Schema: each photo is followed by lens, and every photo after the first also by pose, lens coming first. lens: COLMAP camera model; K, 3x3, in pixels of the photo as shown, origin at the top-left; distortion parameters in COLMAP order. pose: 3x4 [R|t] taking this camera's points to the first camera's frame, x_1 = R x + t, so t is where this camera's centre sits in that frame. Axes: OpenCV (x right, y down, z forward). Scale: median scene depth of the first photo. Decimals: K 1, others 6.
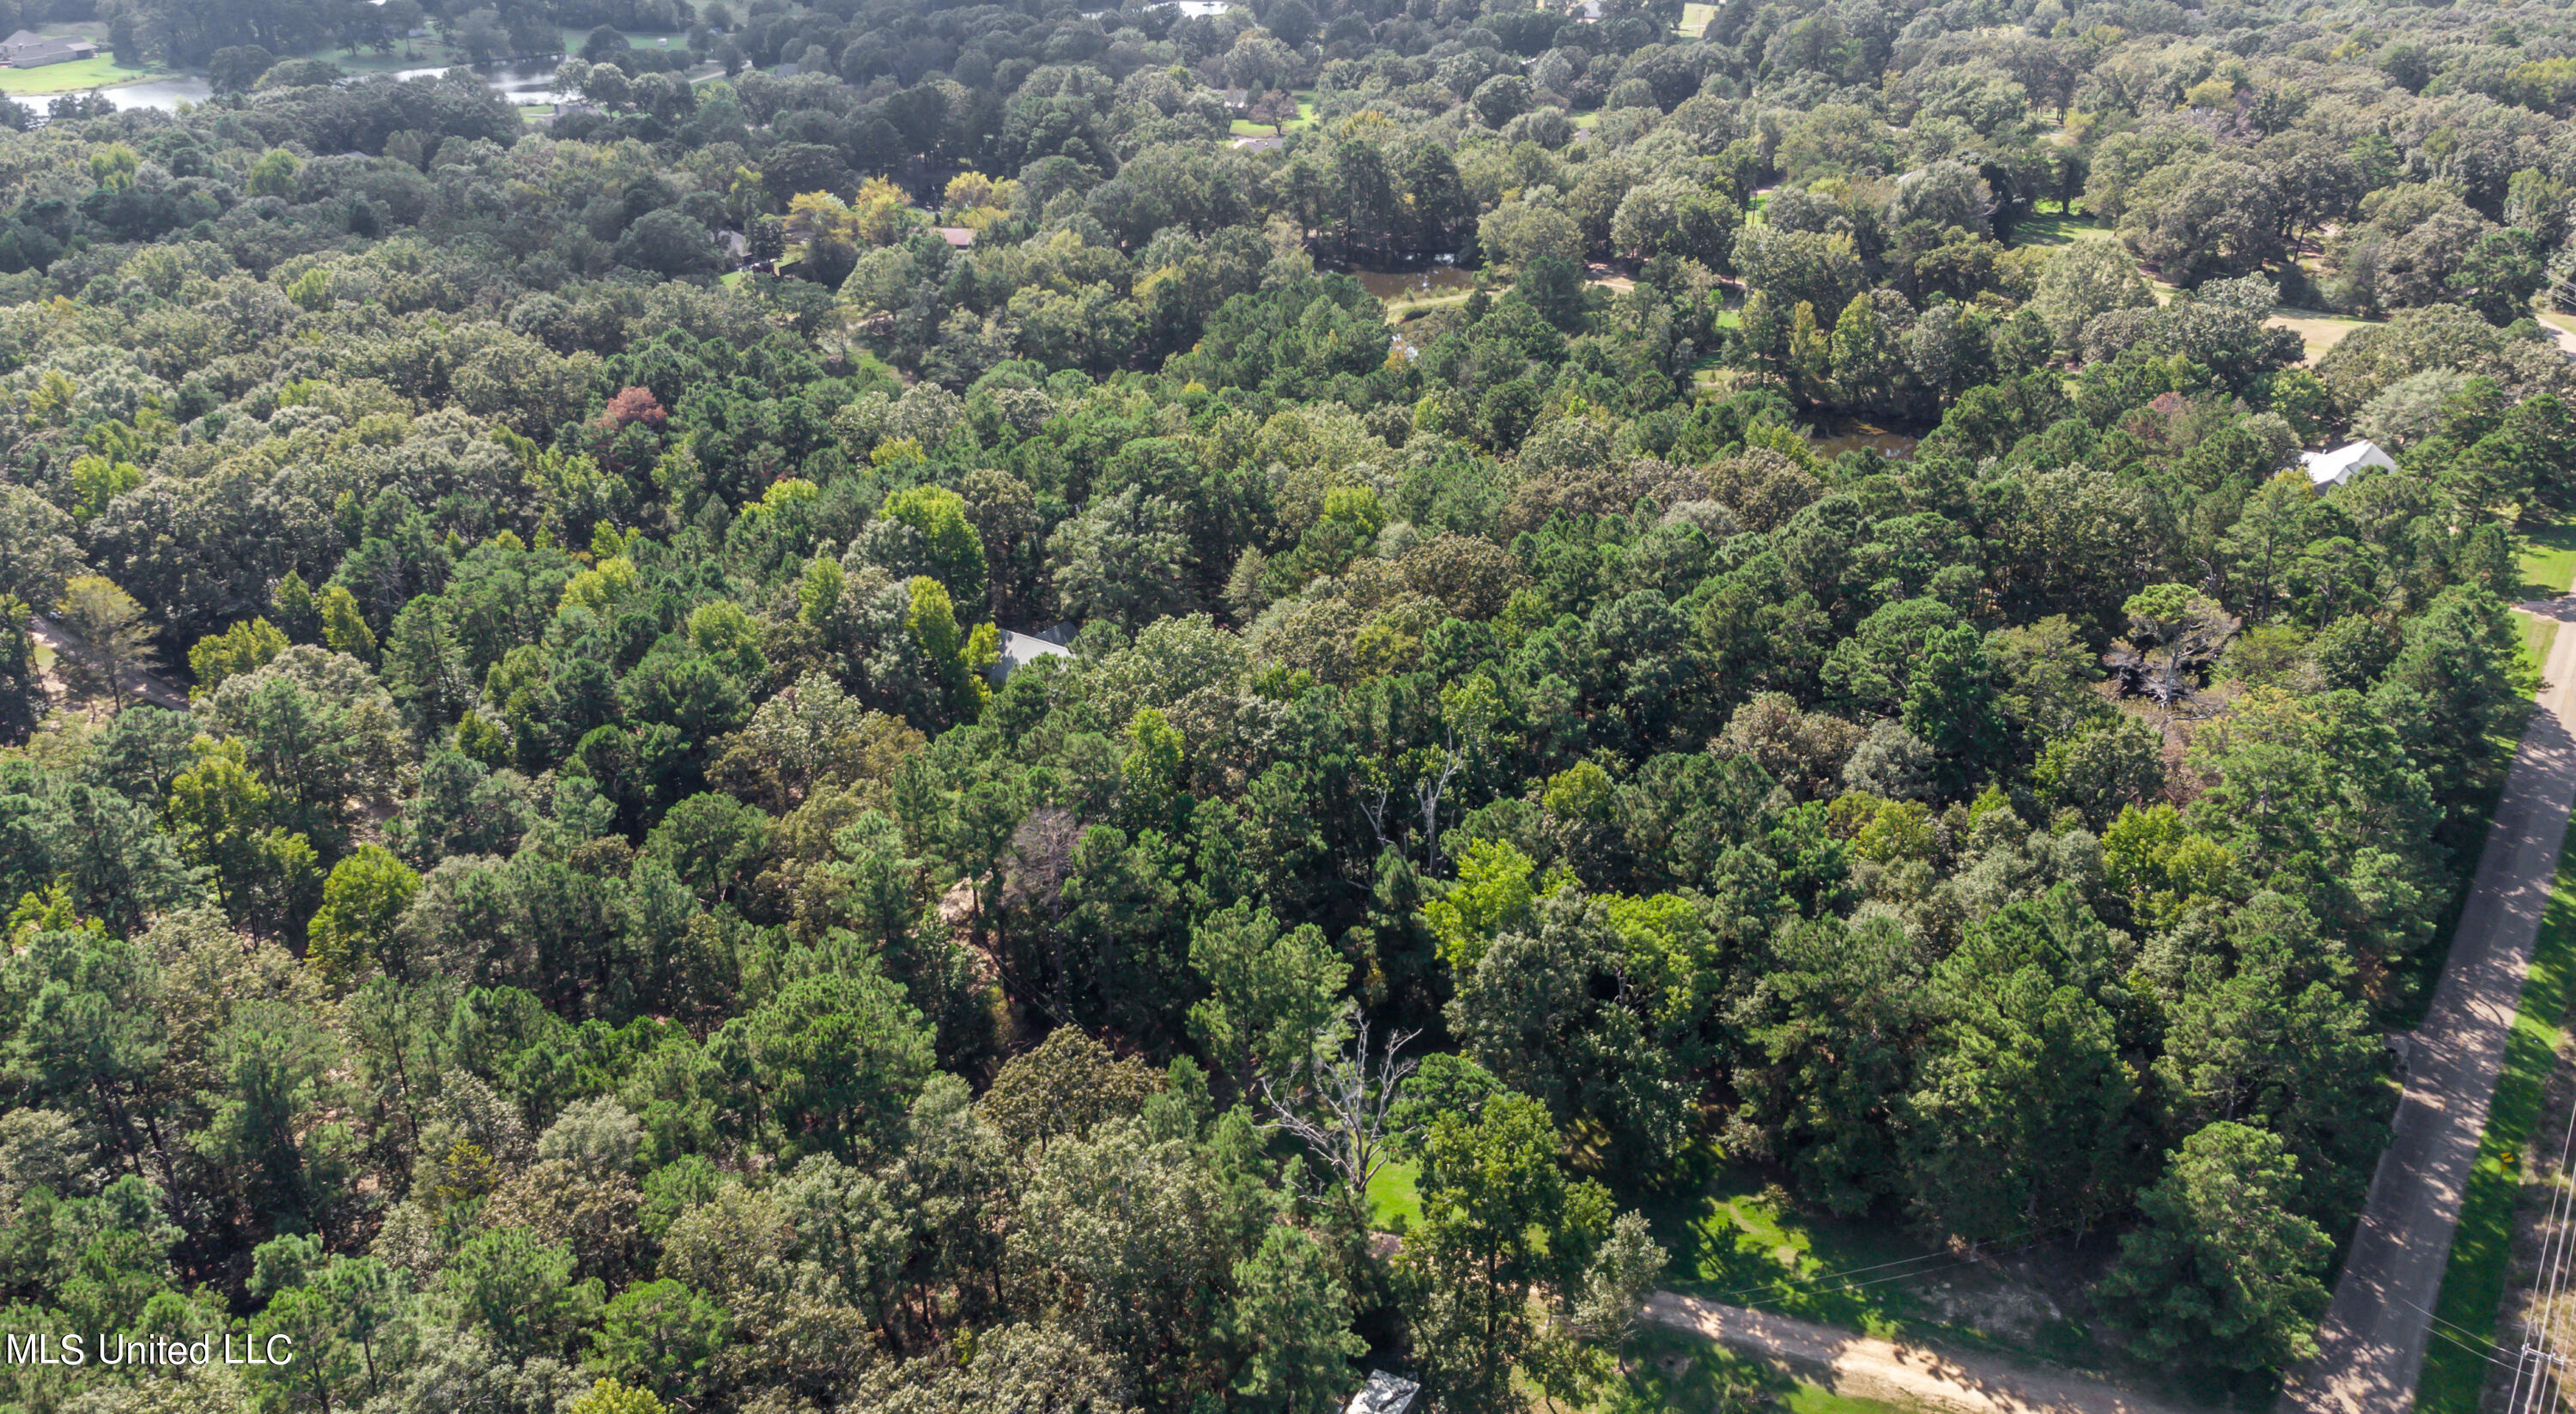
lens RADIAL K [[1954.6, 0, 1306.5], [0, 1954.6, 745.3], [0, 0, 1]] dist [0.020135, 0.040755]
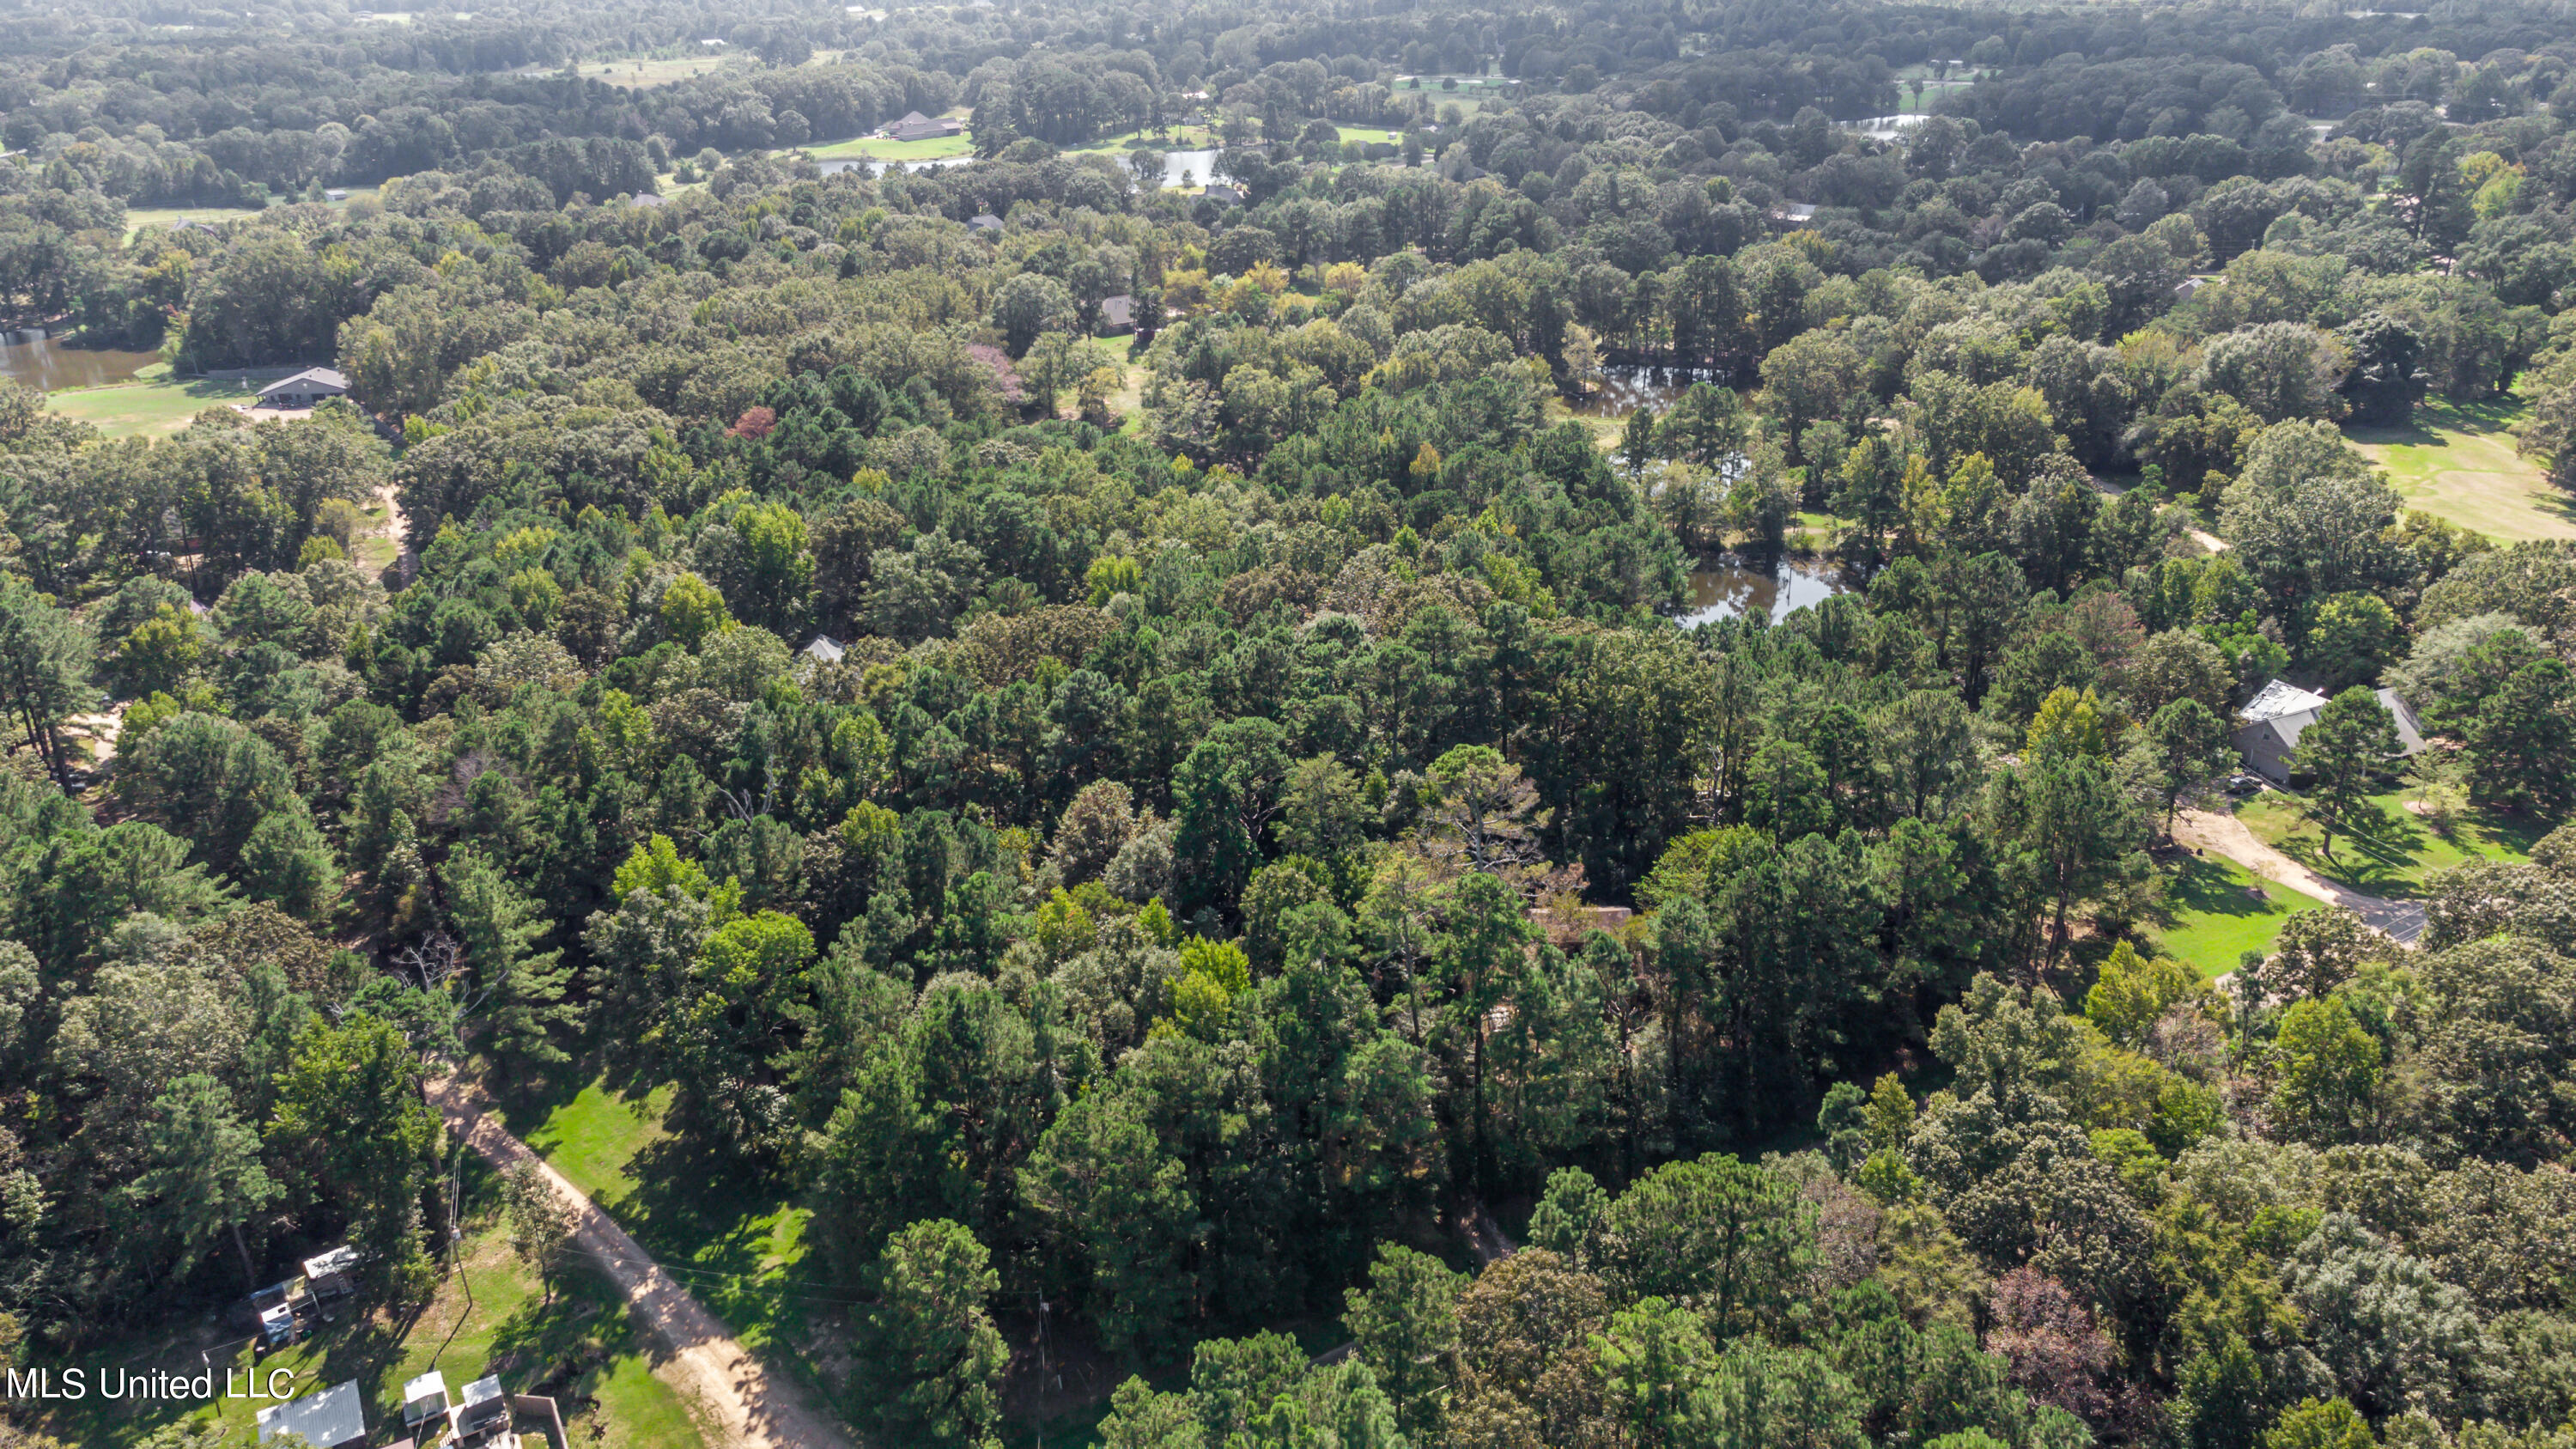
lens RADIAL K [[1942.3, 0, 1298.9], [0, 1942.3, 744.8], [0, 0, 1]] dist [0.014738, 0.062996]
pose [[0.885745, 0.176350, -0.429367, 0.627092], [-0.194976, 0.980808, 0.000620, -0.053503], [0.421235, 0.083167, 0.903130, 0.086013]]
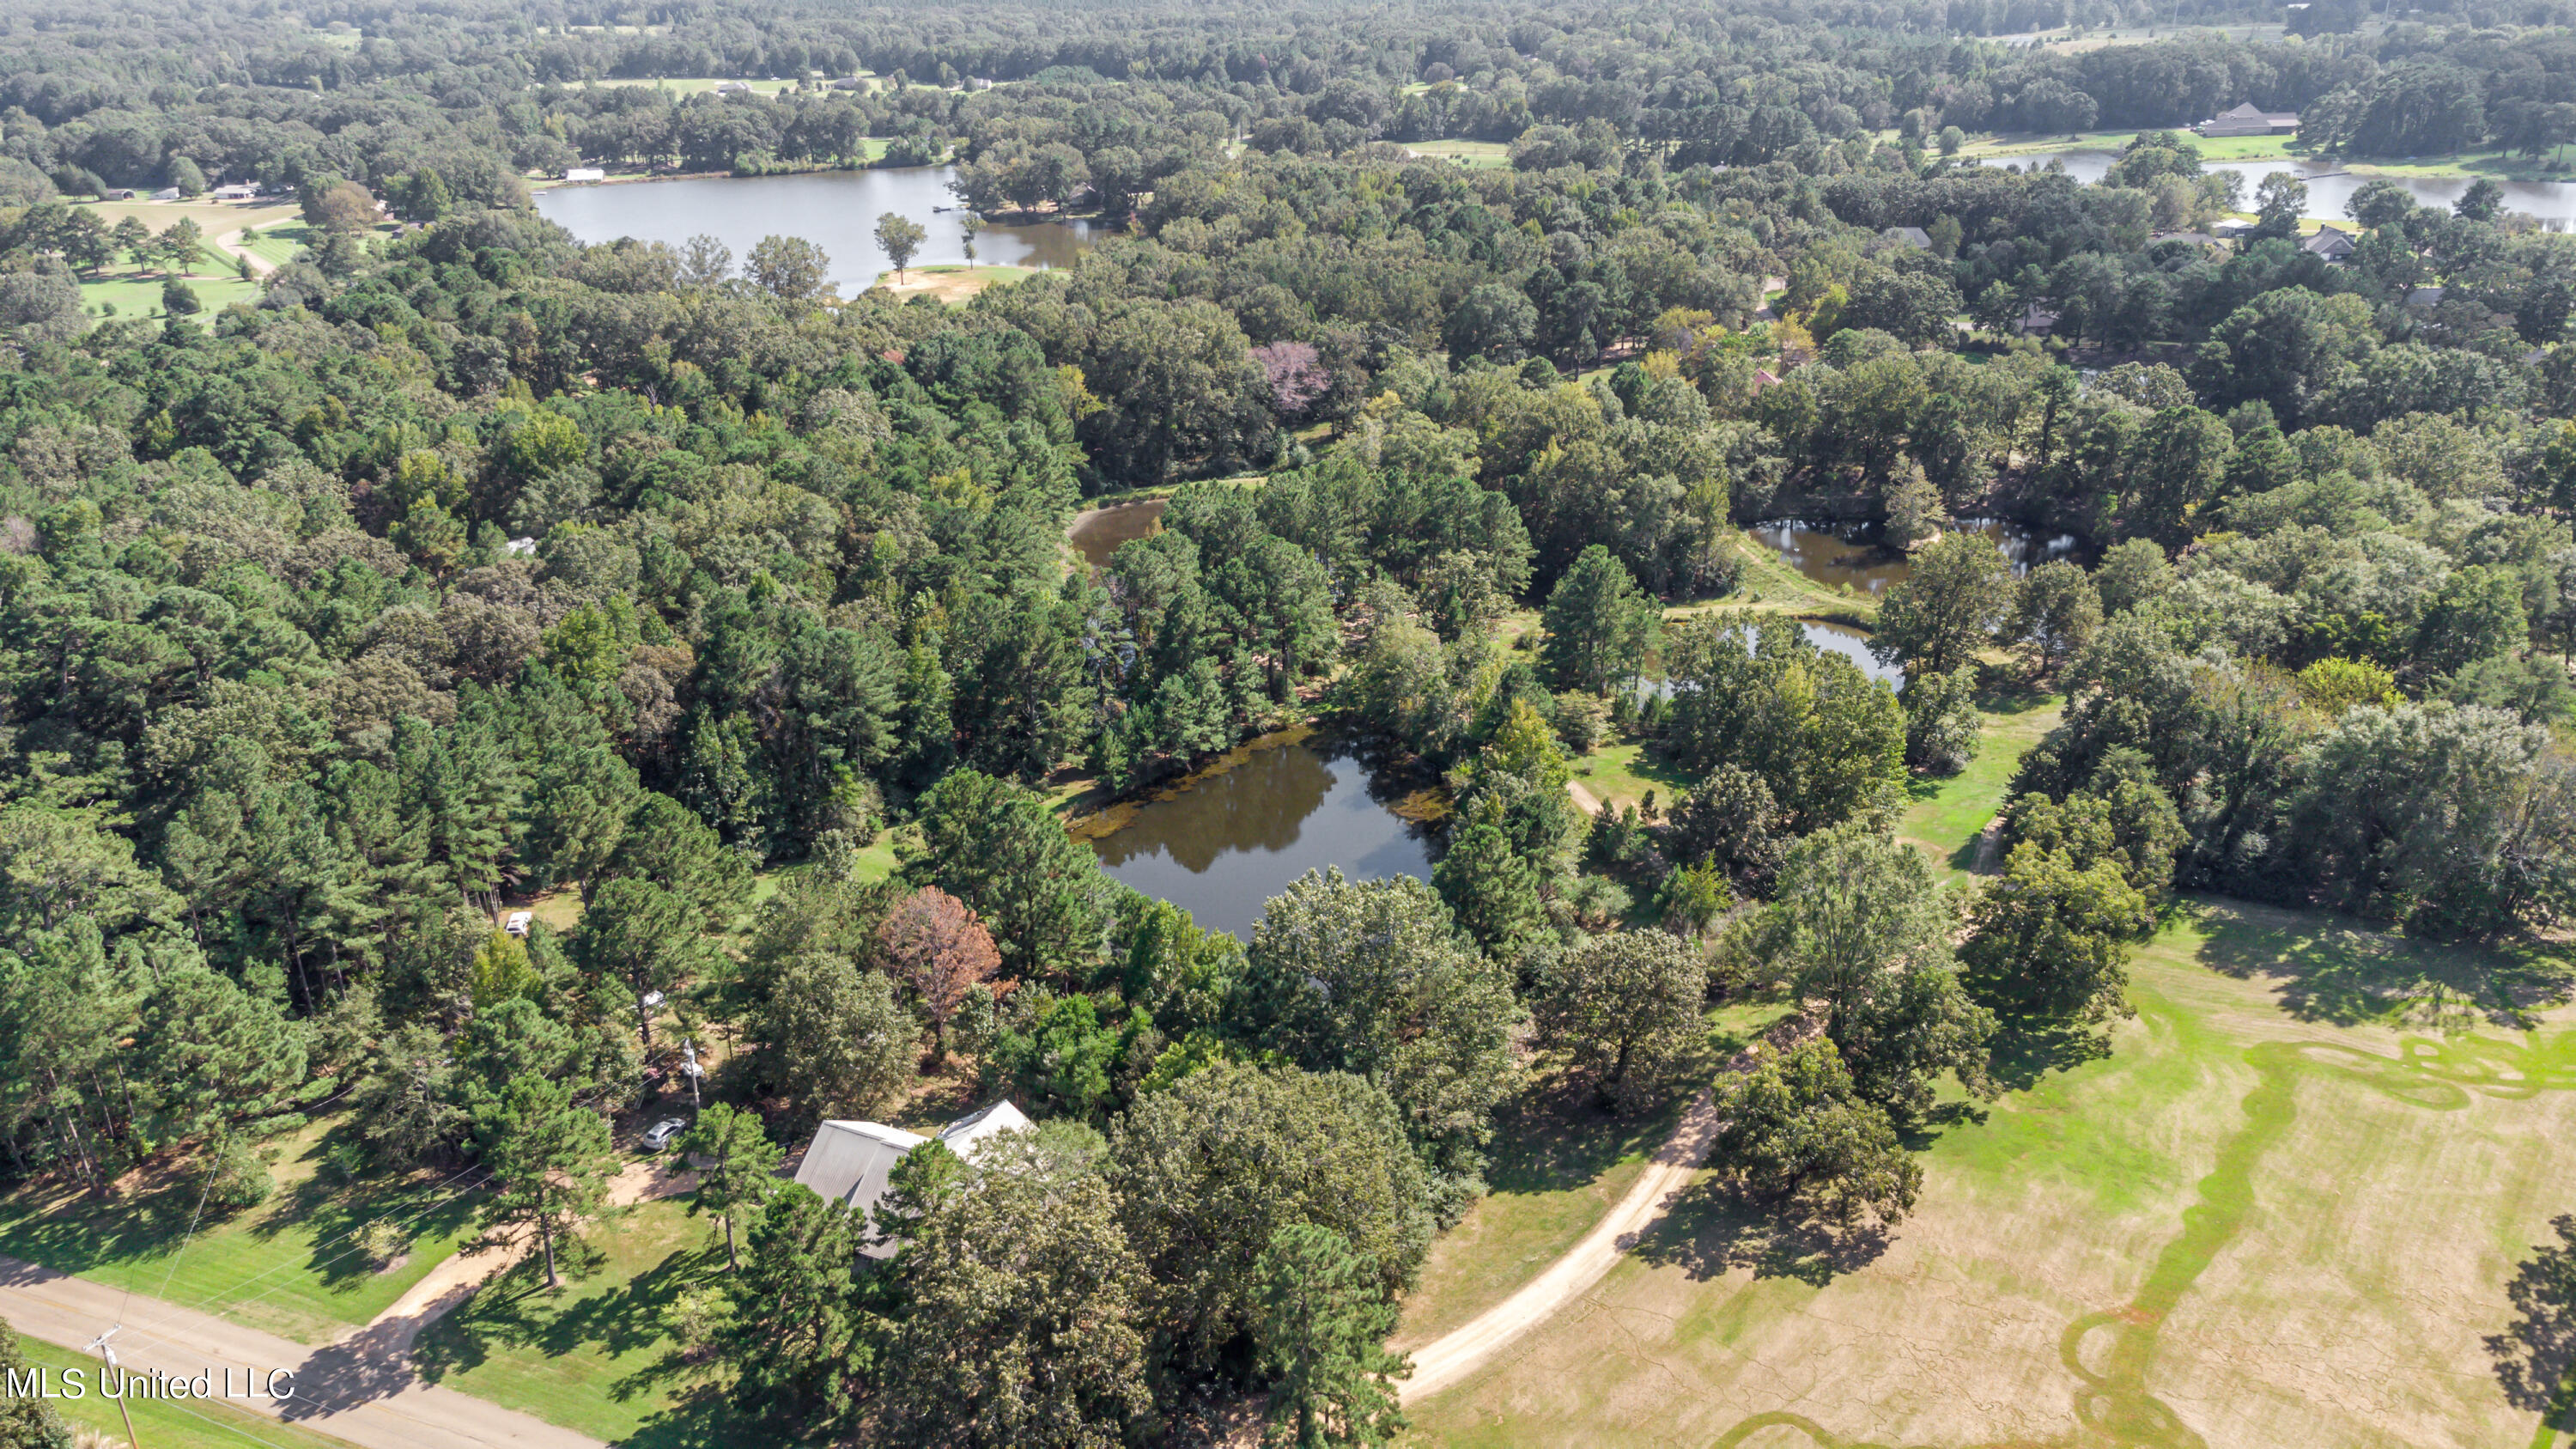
lens RADIAL K [[1942.3, 0, 1282.9], [0, 1942.3, 725.2], [0, 0, 1]] dist [0.014738, 0.062996]
pose [[0.196535, 0.389956, -0.899616, 1.245060], [-0.419229, 0.862834, 0.282426, -0.556232], [0.886353, 0.321638, 0.333058, 1.083407]]
